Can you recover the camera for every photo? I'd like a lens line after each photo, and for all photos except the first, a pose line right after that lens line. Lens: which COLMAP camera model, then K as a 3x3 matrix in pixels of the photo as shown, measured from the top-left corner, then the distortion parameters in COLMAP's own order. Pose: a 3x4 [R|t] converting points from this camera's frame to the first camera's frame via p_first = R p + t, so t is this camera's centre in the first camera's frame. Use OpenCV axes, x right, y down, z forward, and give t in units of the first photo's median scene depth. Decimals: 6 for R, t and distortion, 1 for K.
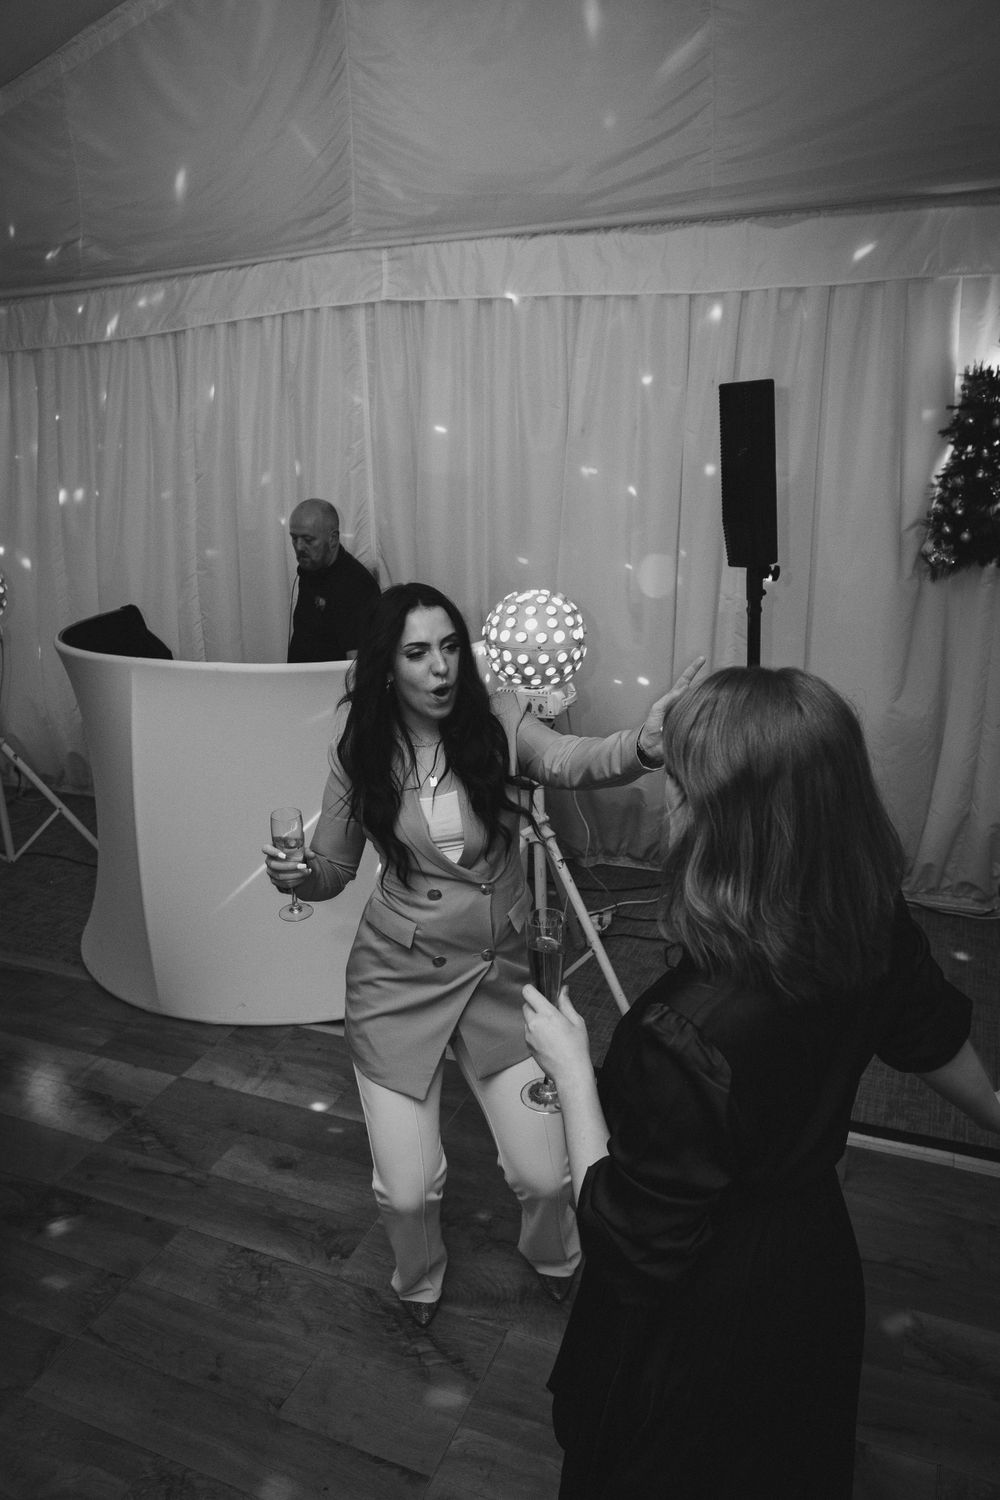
lens RADIAL K [[1063.0, 0, 500.0], [0, 1063.0, 750.0], [0, 0, 1]] dist [-0.011167, 0.003285]
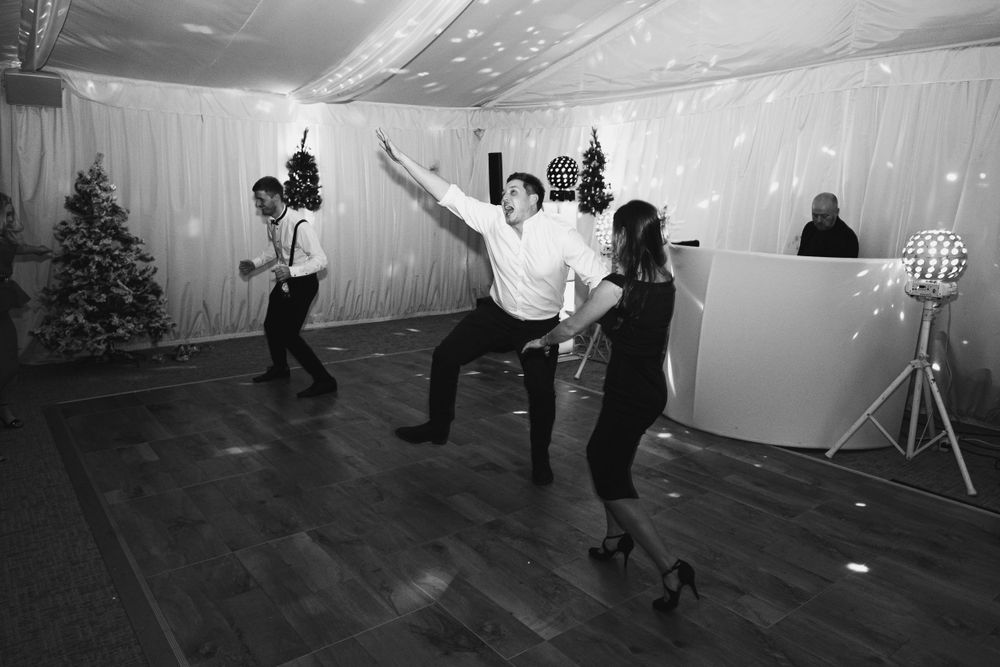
lens RADIAL K [[708.7, 0, 500.0], [0, 708.7, 333.5], [0, 0, 1]] dist [-0.011167, 0.003285]
pose [[0.871075, 0.136637, -0.471762, -0.028779], [-0.179404, 0.982669, -0.046645, 0.215311], [0.457213, 0.125267, 0.880491, -0.404106]]
